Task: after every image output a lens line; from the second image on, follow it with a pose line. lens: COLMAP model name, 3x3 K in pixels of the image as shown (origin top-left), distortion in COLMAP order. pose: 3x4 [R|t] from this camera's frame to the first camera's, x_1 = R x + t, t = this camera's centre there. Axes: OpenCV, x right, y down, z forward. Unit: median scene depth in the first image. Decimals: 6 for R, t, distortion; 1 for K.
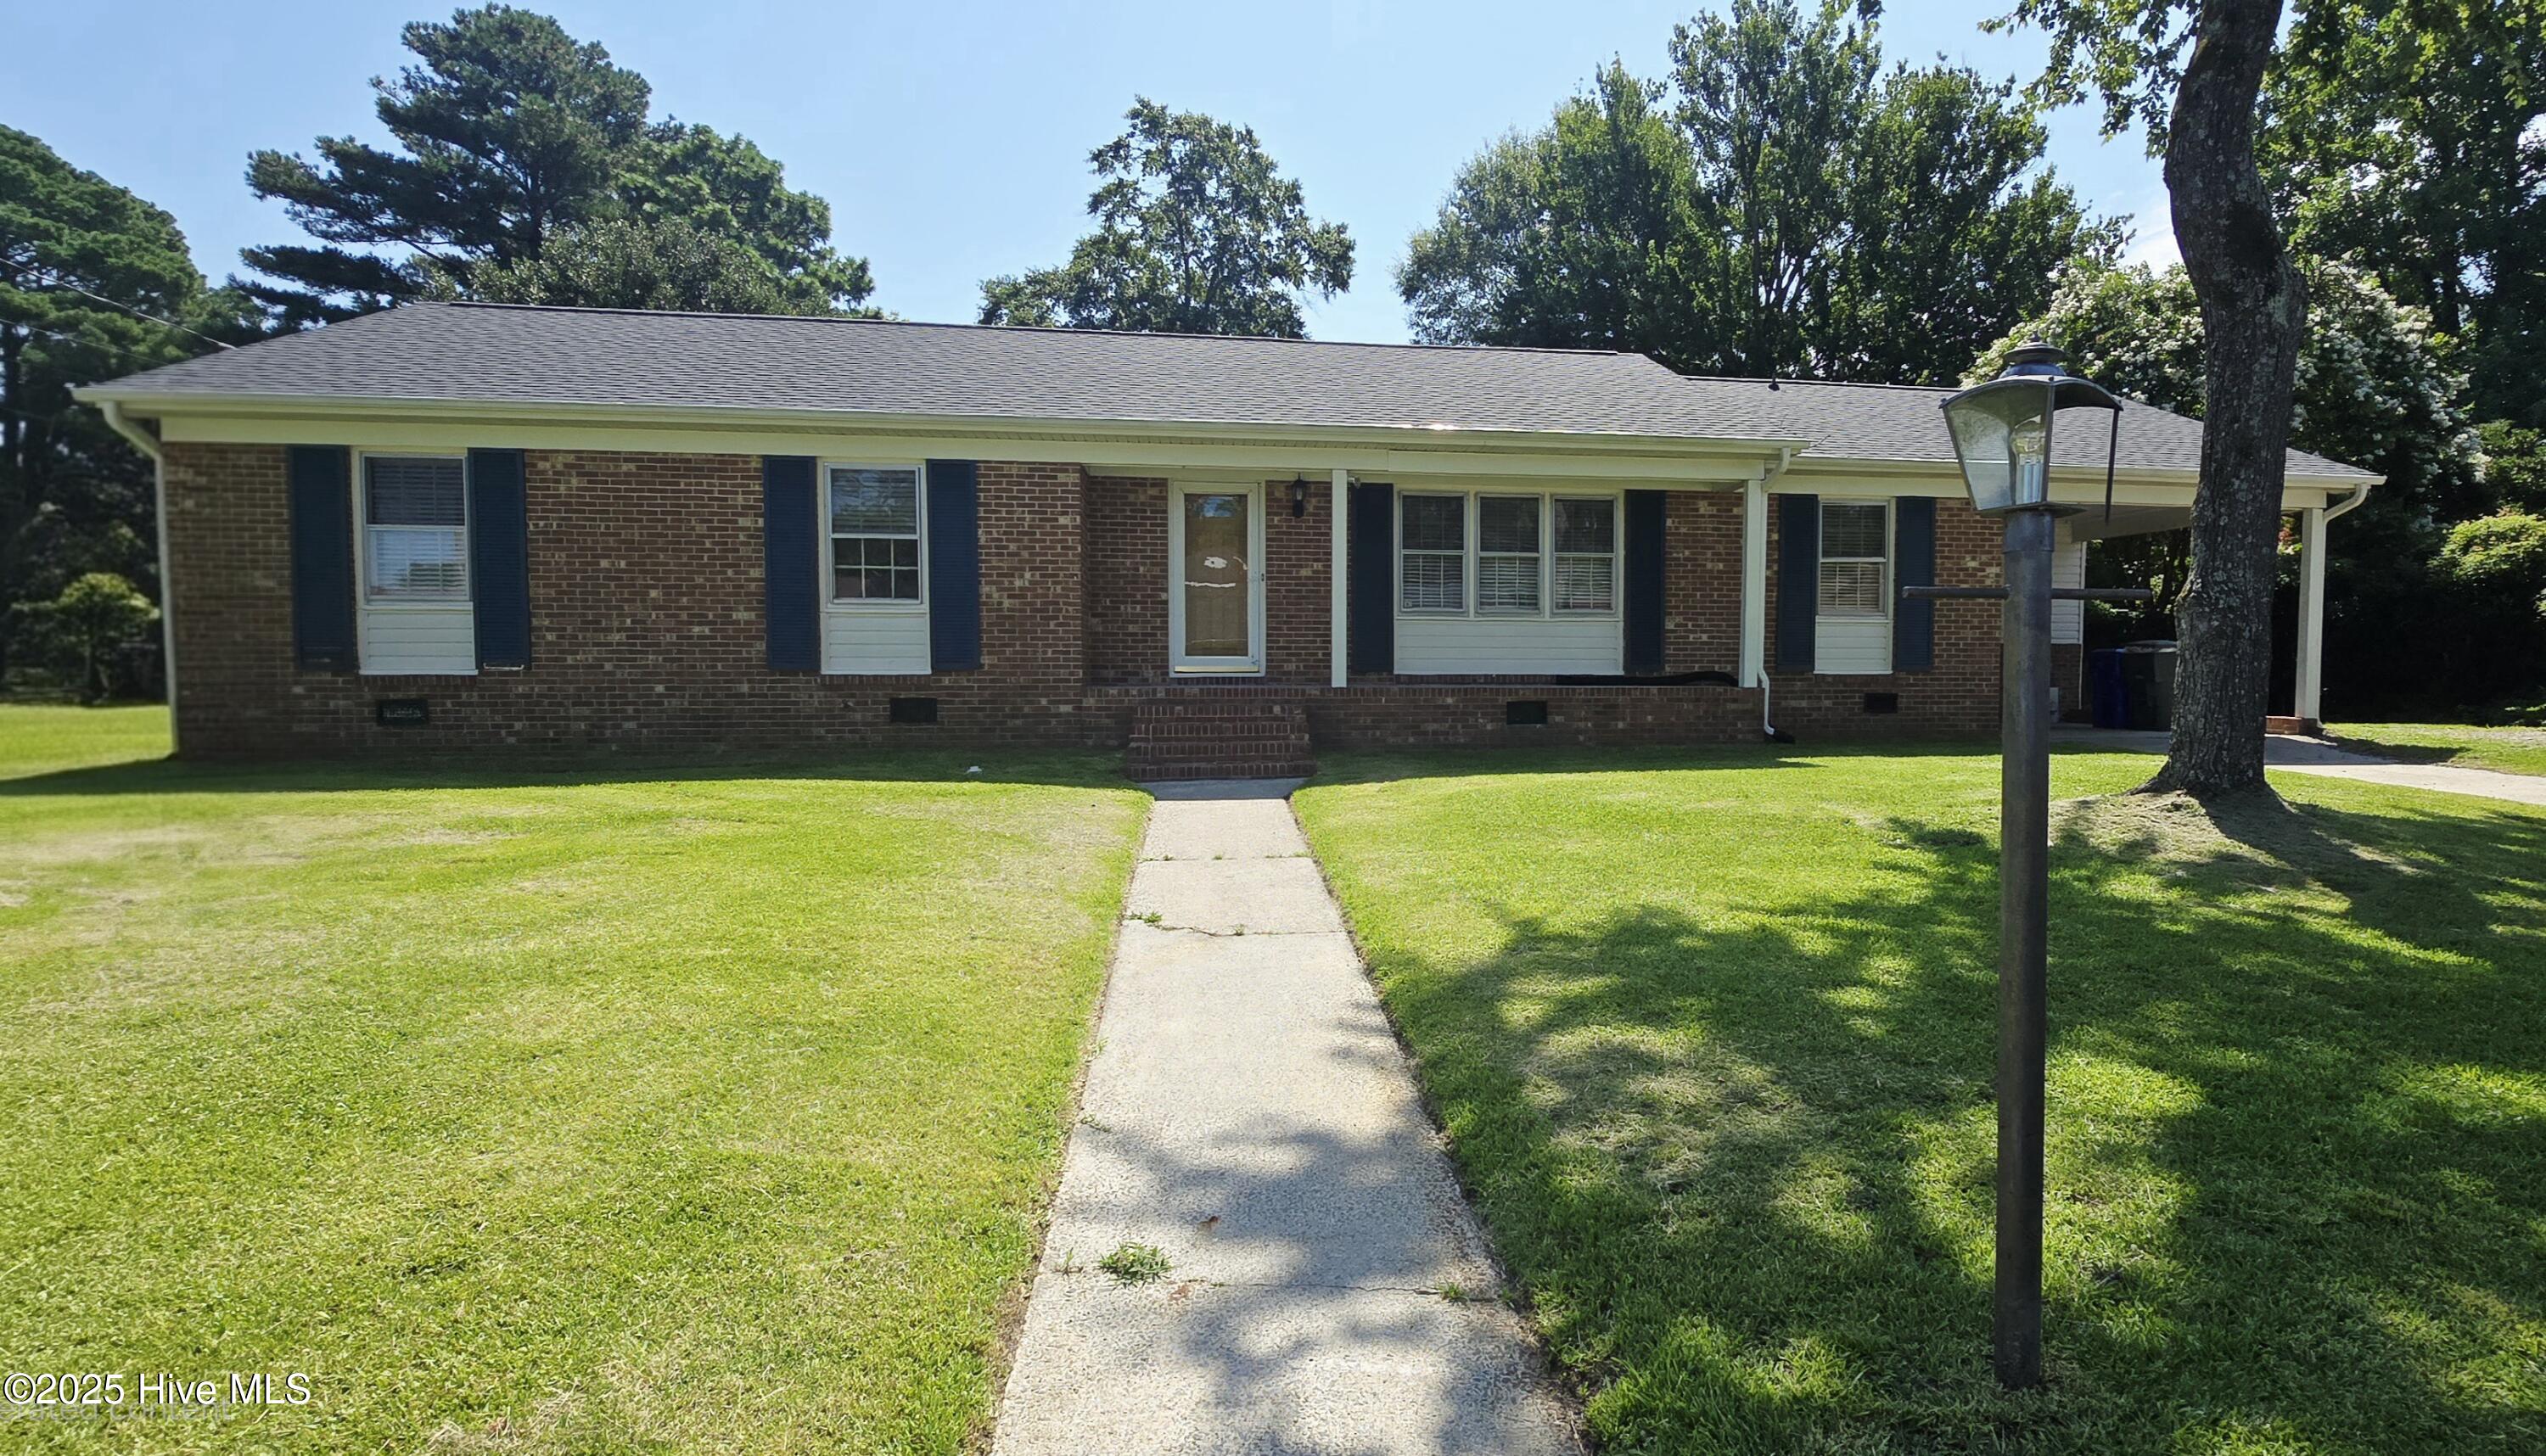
lens RADIAL K [[1380.6, 0, 1273.8], [0, 1380.6, 730.6], [0, 0, 1]] dist [-0.004706, -0.000889]
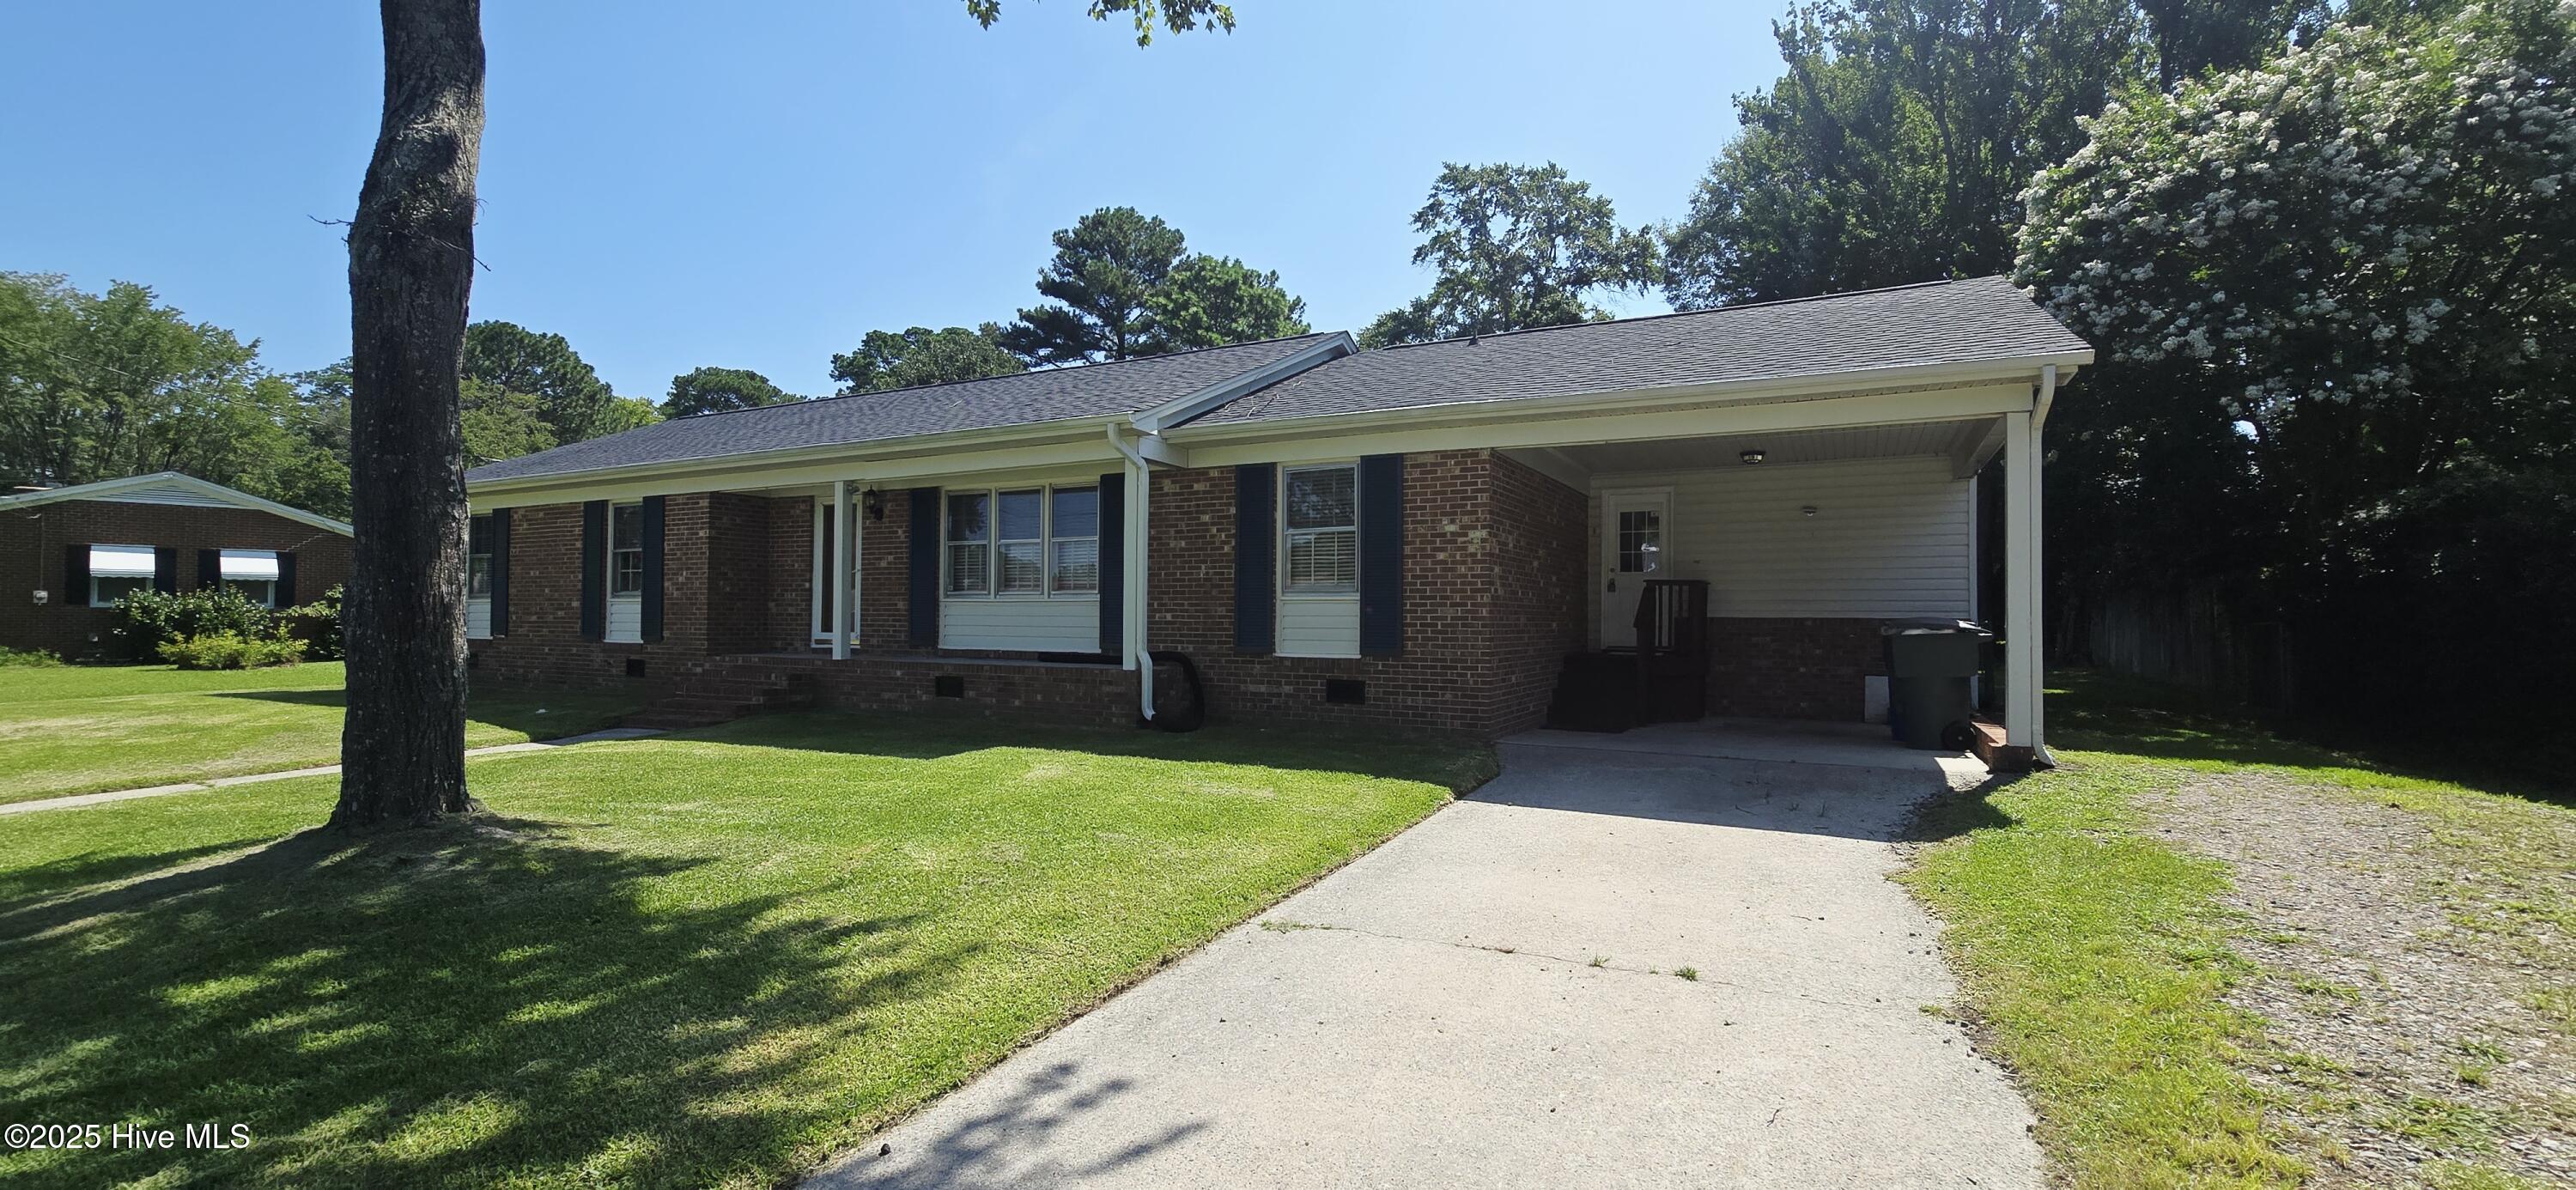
lens RADIAL K [[1056.3, 0, 1286.1], [0, 1056.3, 596.7], [0, 0, 1]] dist [-0.007777, 0.003056]
pose [[0.800487, -0.008783, -0.599285, 0.481212], [-0.030296, 0.998021, -0.055094, -0.024815], [0.598583, 0.062258, 0.798637, 0.260652]]
